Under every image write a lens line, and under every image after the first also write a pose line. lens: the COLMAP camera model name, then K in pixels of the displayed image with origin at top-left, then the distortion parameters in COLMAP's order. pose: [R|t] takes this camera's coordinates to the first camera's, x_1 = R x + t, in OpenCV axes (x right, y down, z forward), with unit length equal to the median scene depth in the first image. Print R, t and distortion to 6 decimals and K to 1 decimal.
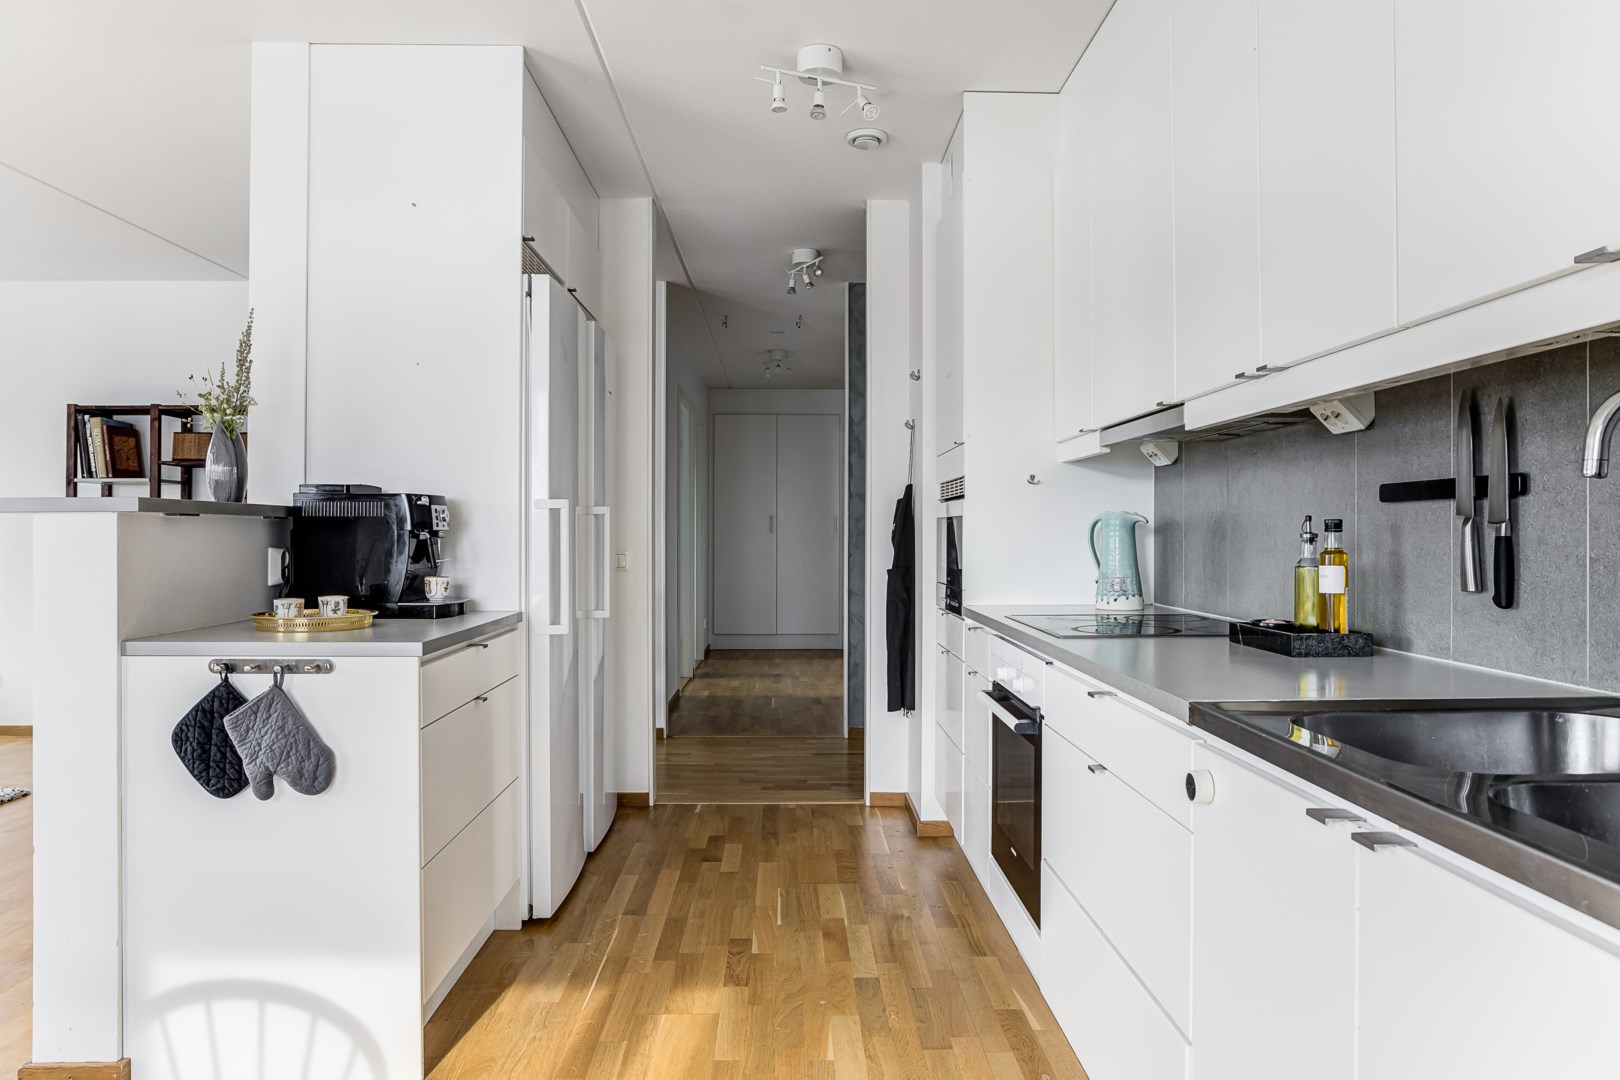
lens RADIAL K [[1021.8, 0, 767.0], [0, 1021.8, 525.6], [0, 0, 1]] dist [-0.001599, 0.001978]
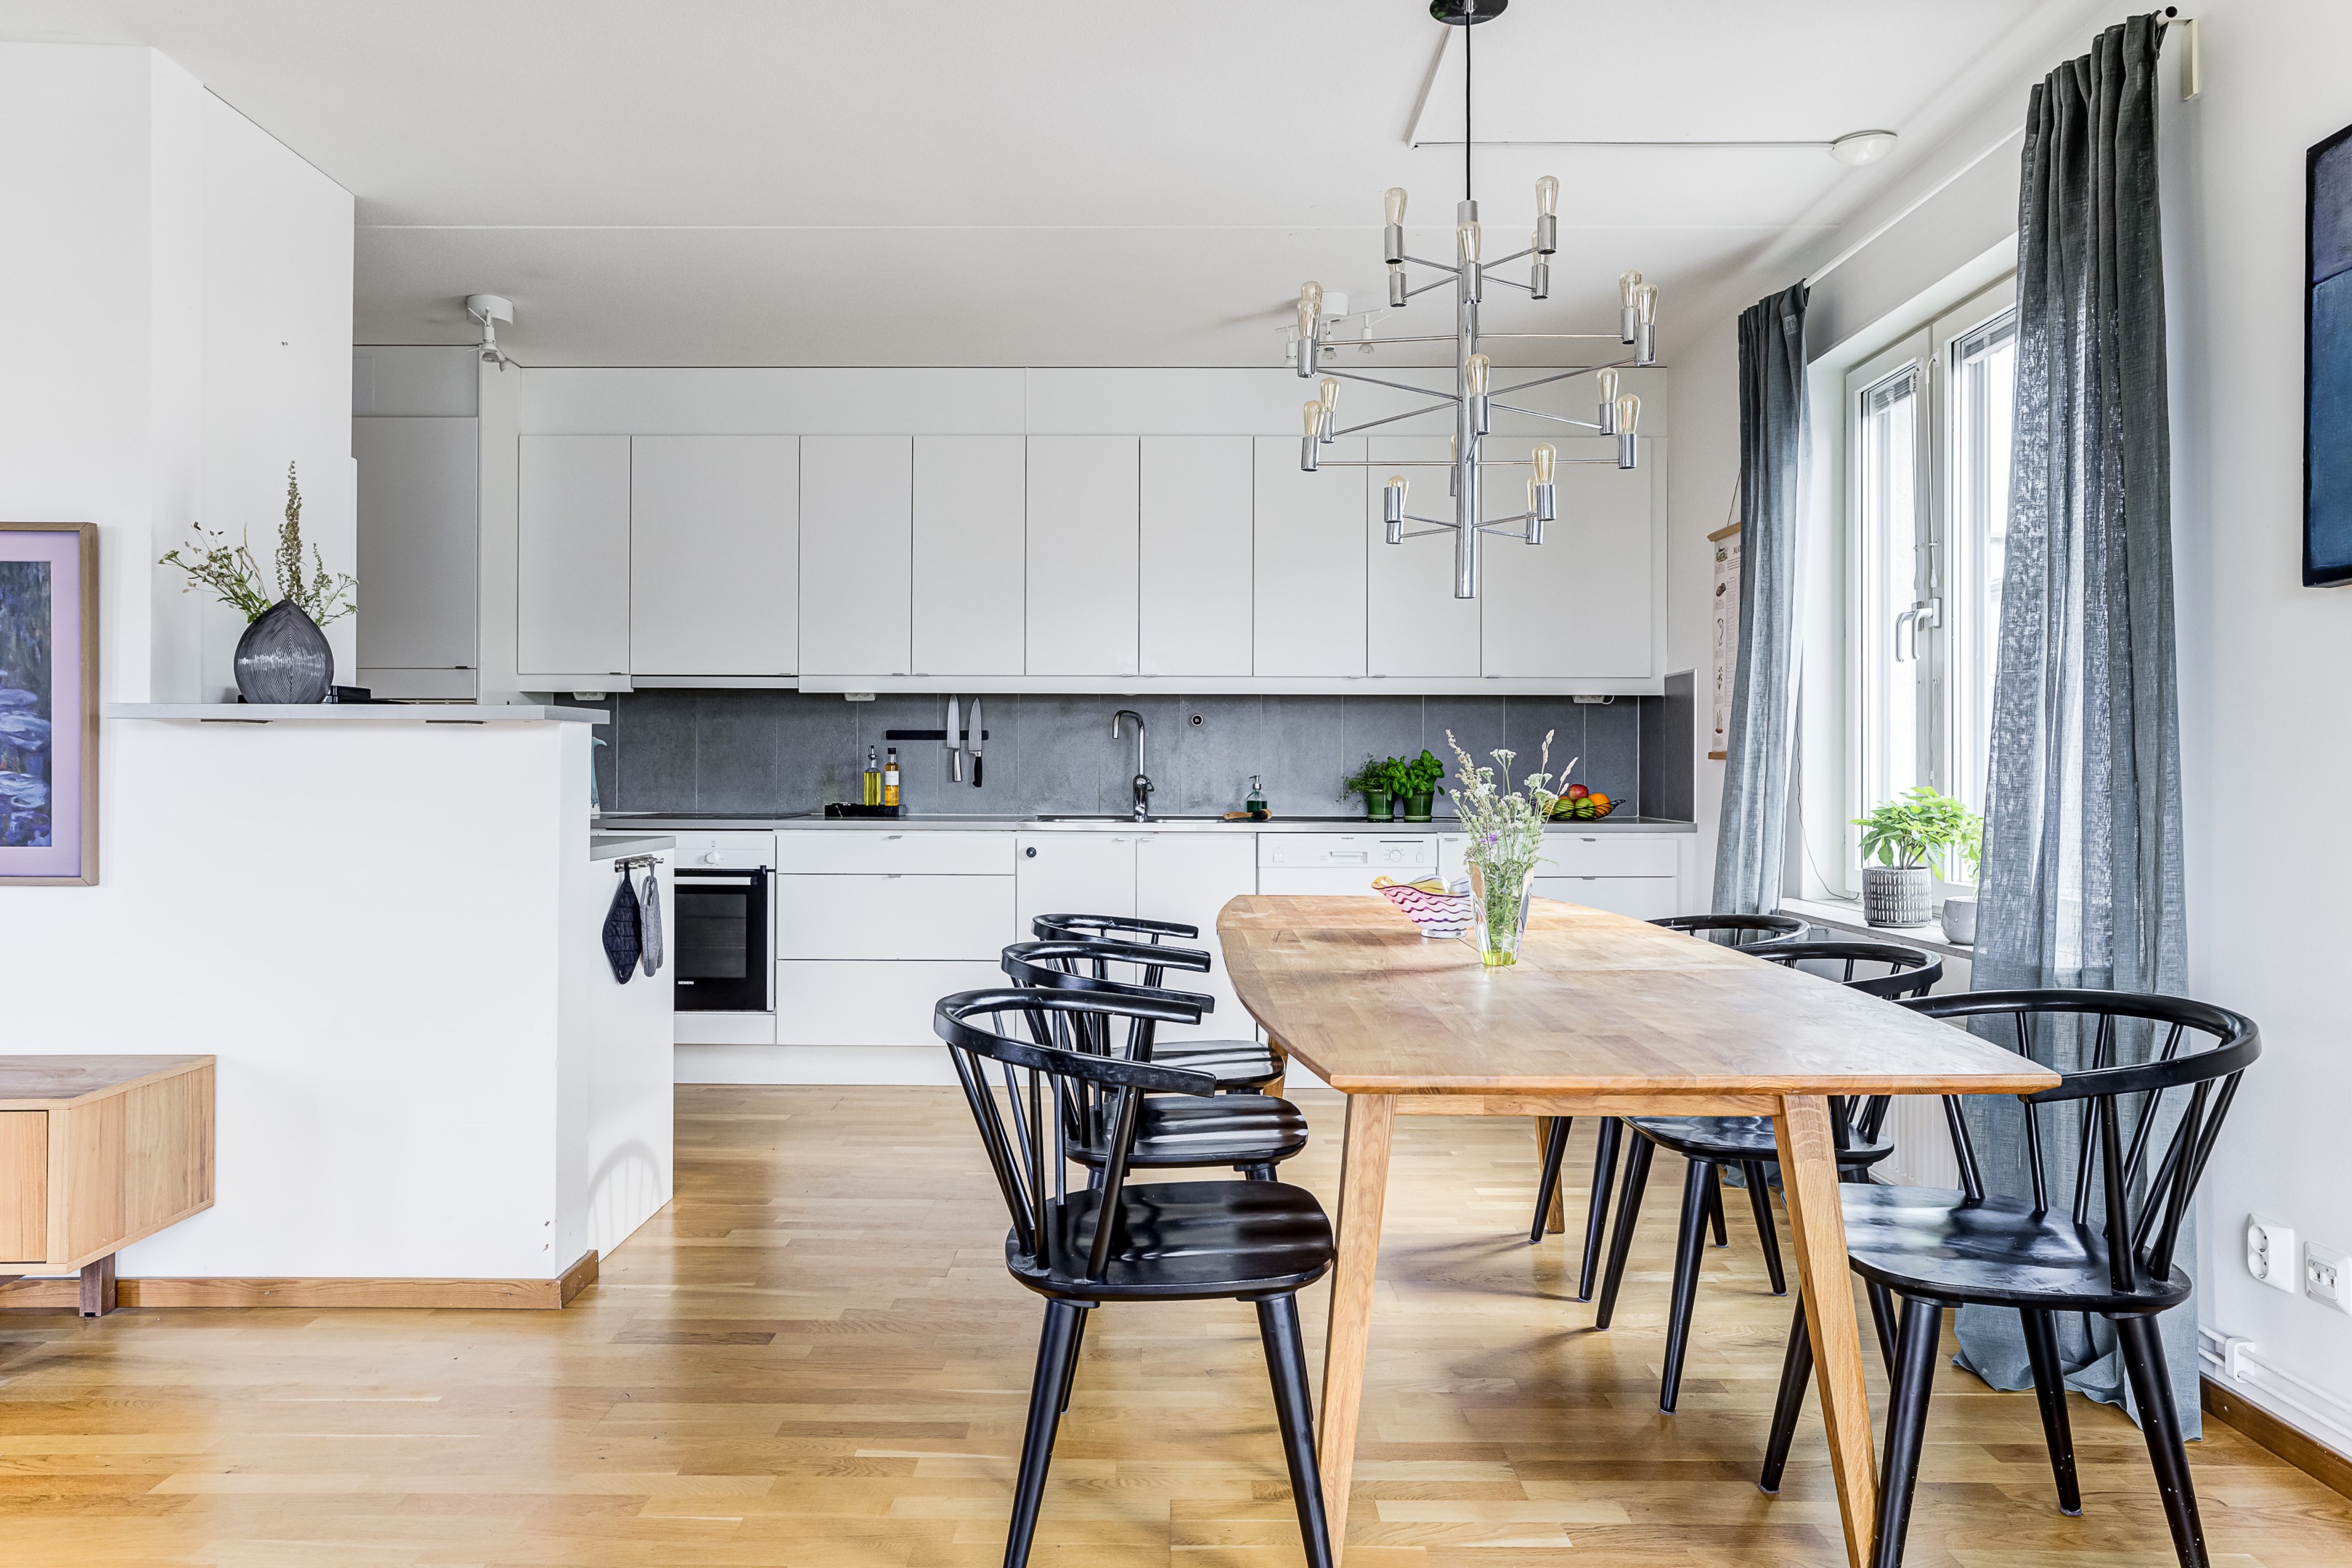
lens RADIAL K [[1507.2, 0, 1169.7], [0, 1507.2, 775.7], [0, 0, 1]] dist [0.005063, 0.002524]
pose [[0.008958, -0.000944, 0.999959, -2.185024], [-0.010543, 0.999944, 0.001038, 0.036167], [-0.999904, -0.010551, 0.008948, 0.408380]]
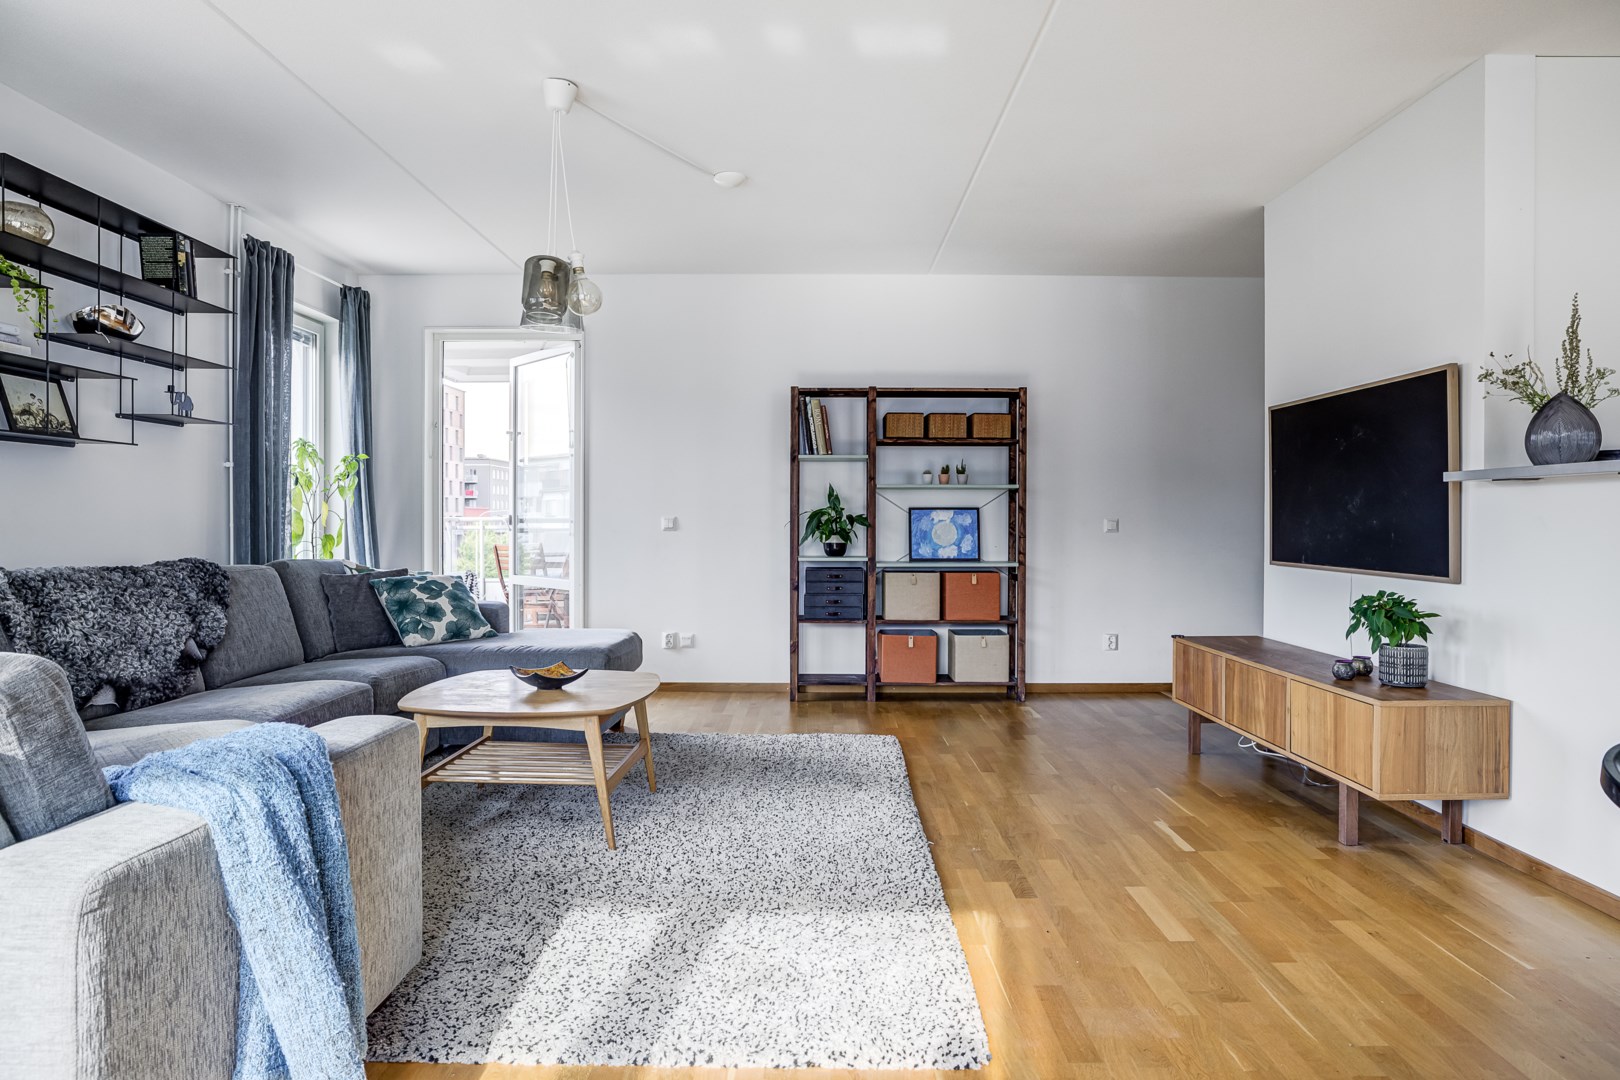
lens RADIAL K [[938.7, 0, 796.4], [0, 938.7, 527.5], [0, 0, 1]] dist [-0.025257, 0.015173]
pose [[0.999985, -0.000203, -0.005466, -1.762604], [0.000290, 0.999873, 0.015957, 0.042236], [0.005462, -0.015959, 0.999858, -0.036076]]
